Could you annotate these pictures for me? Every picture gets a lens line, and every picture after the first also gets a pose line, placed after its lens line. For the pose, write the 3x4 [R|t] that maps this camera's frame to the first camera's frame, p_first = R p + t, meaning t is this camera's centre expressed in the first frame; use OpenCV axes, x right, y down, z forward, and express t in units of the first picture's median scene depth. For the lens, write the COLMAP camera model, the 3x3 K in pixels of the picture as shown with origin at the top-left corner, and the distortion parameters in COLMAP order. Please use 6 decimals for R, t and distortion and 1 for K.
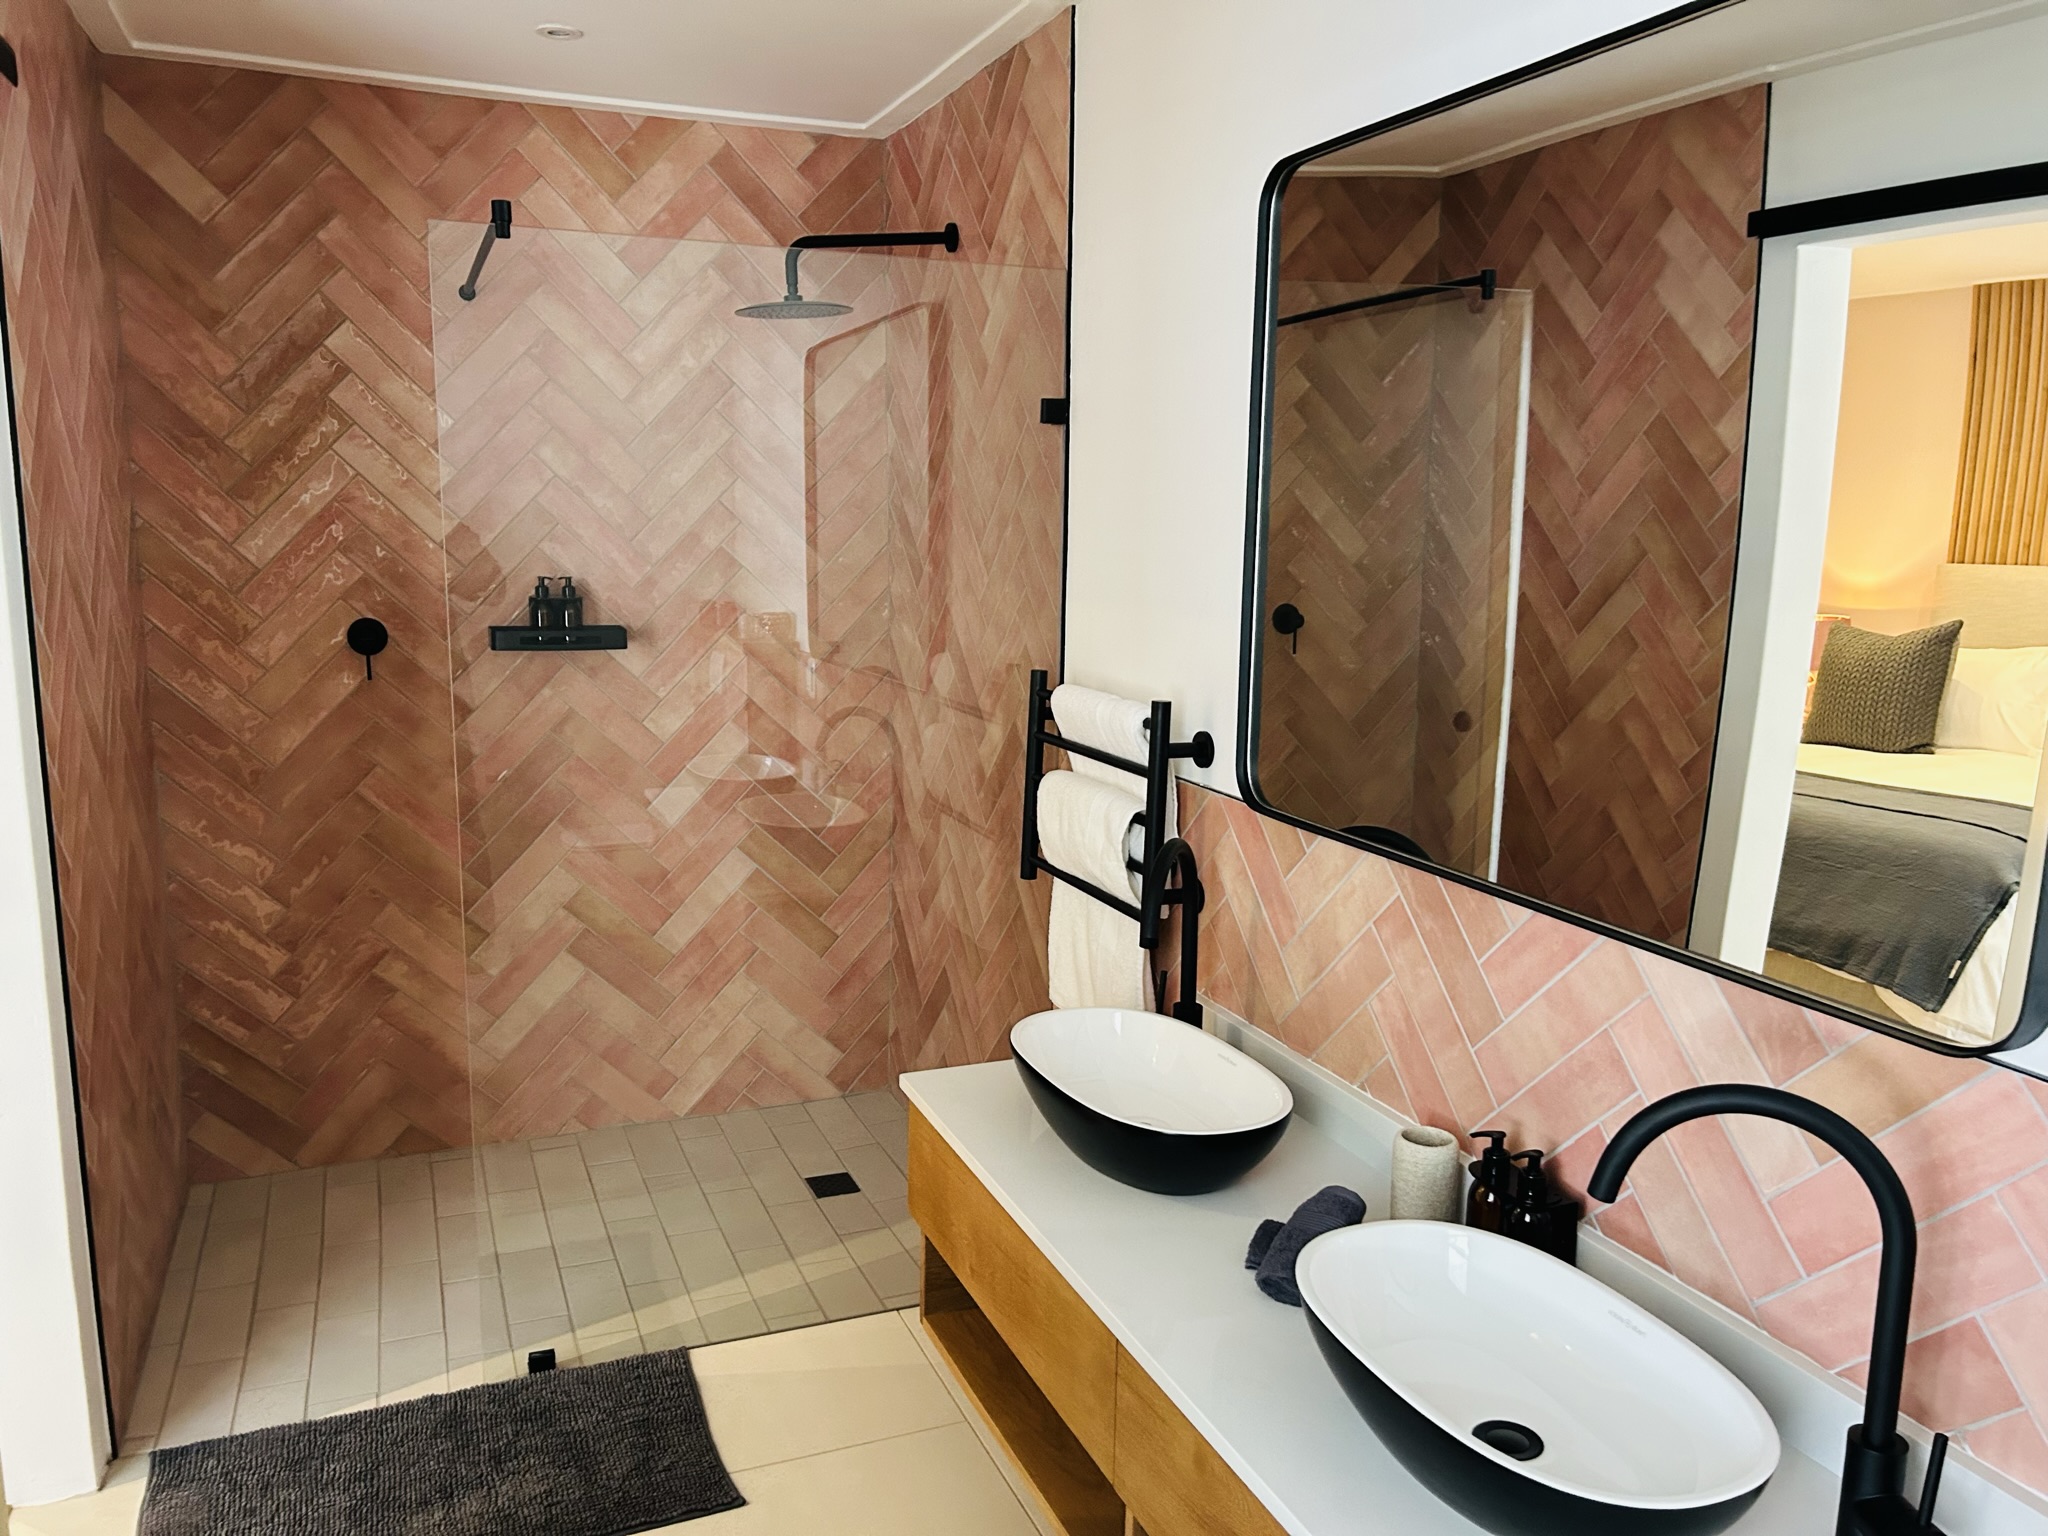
lens RADIAL K [[1516.3, 0, 1023.2], [0, 1516.3, 765.2], [0, 0, 1]] dist [0.052196, -0.058764]
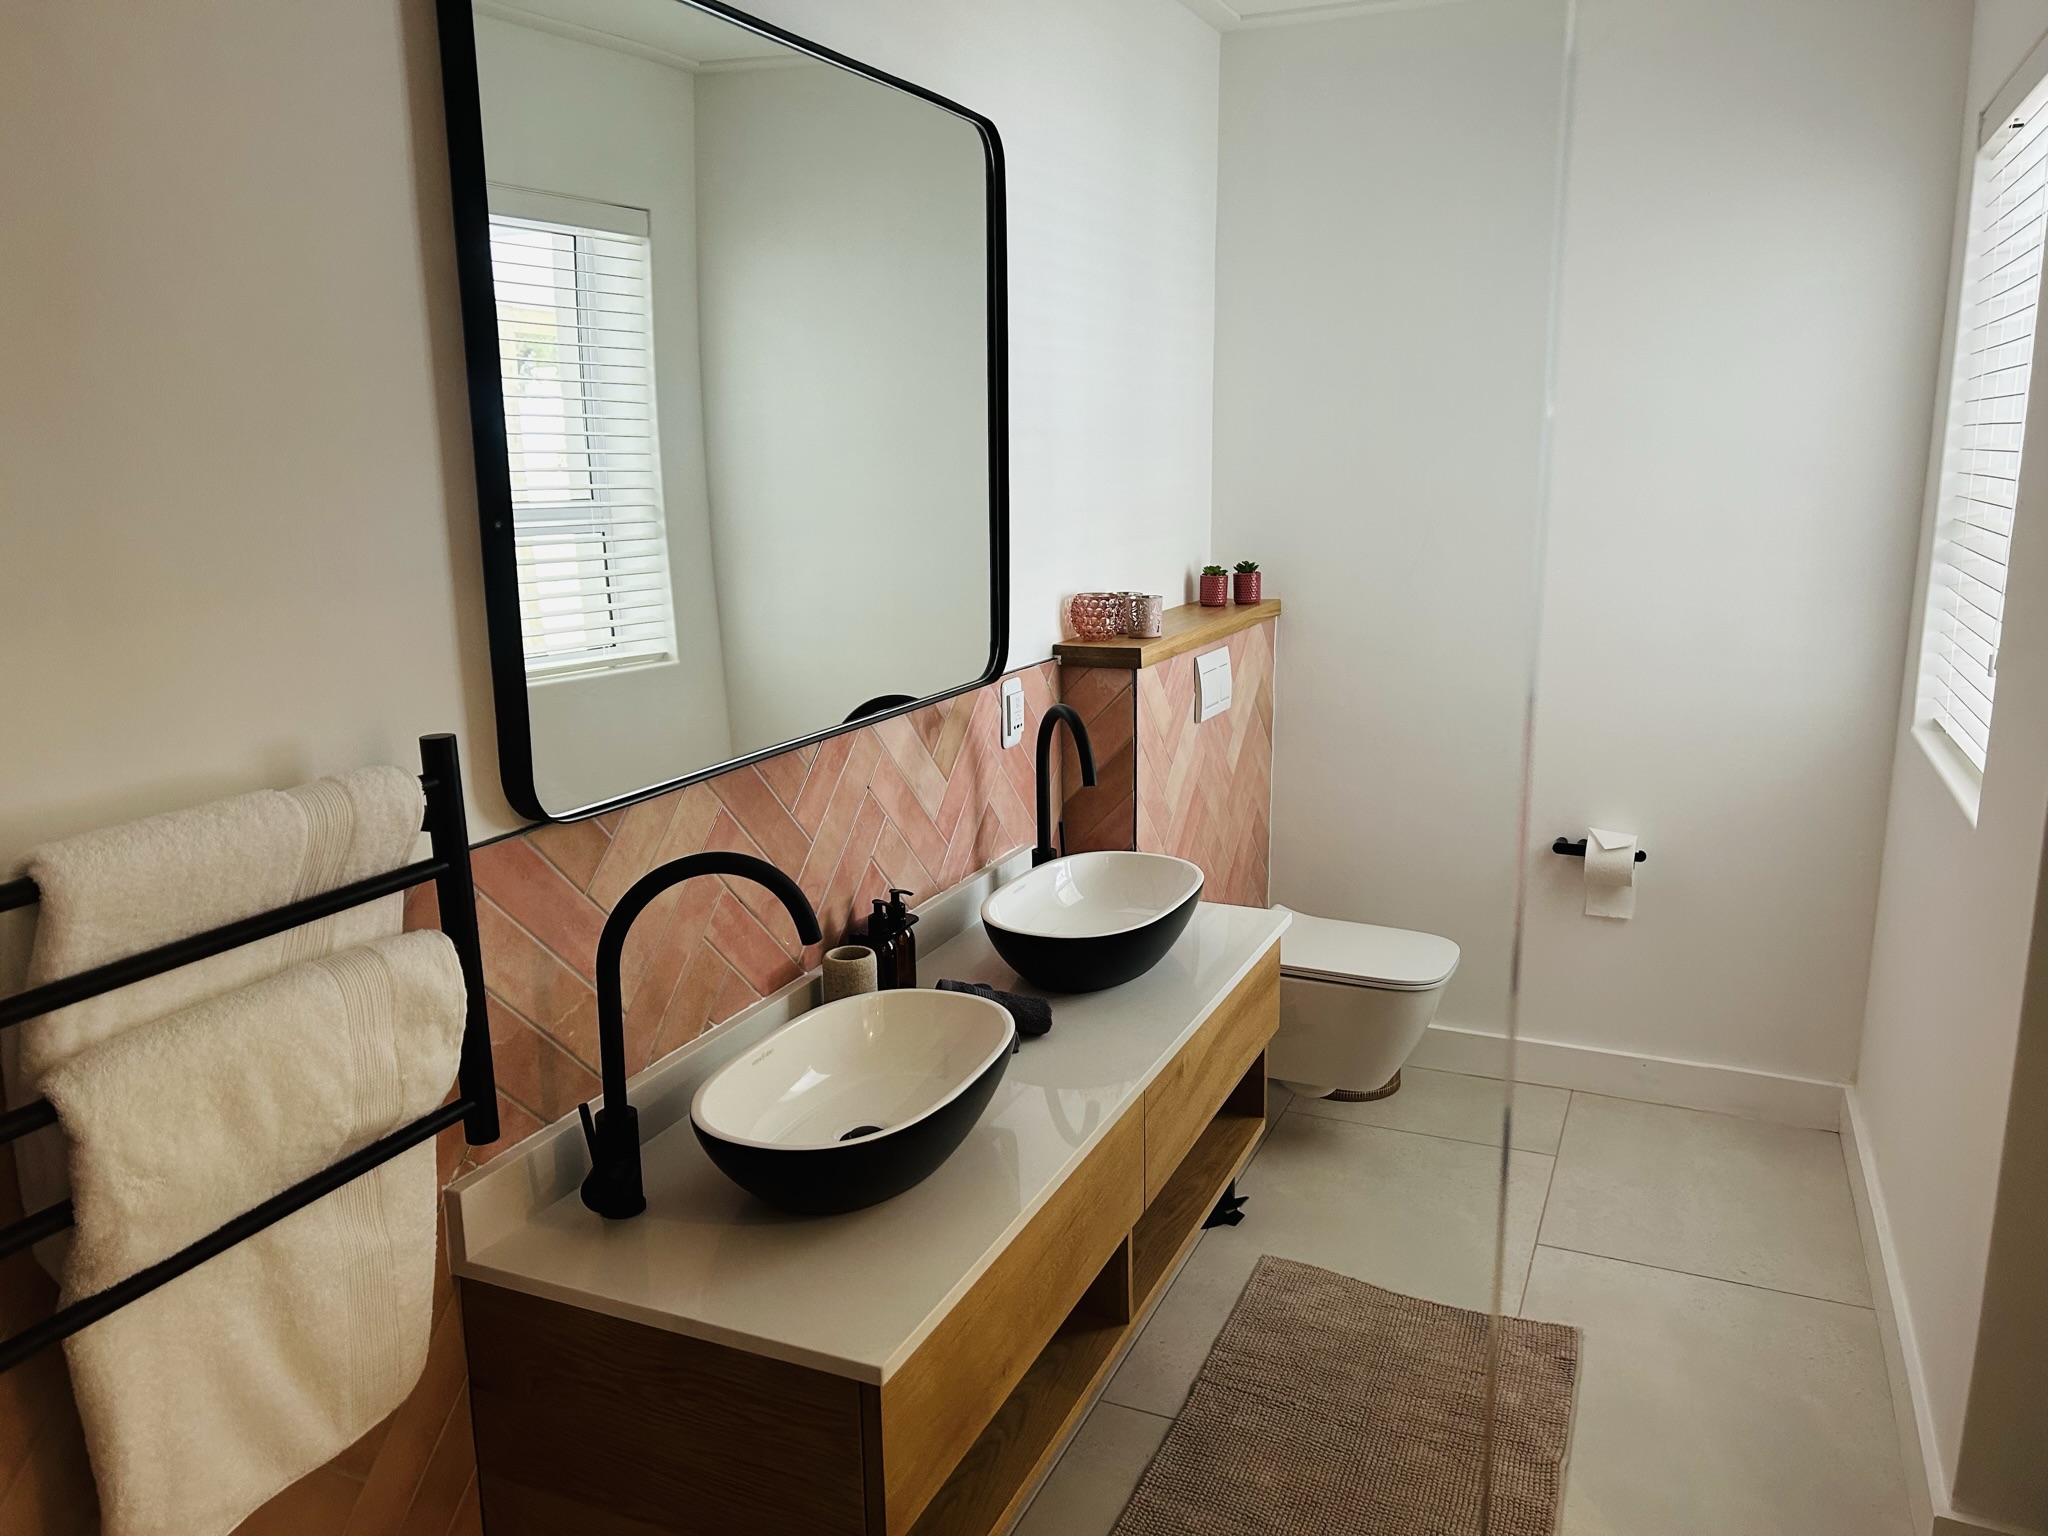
lens RADIAL K [[1516.3, 0, 1025.1], [0, 1516.3, 770.5], [0, 0, 1]] dist [0.052196, -0.058764]
pose [[-0.680738, -0.157925, 0.715300, -0.626835], [0.125468, 0.936917, 0.326259, -0.247032], [-0.721701, 0.311845, -0.617981, 1.553663]]
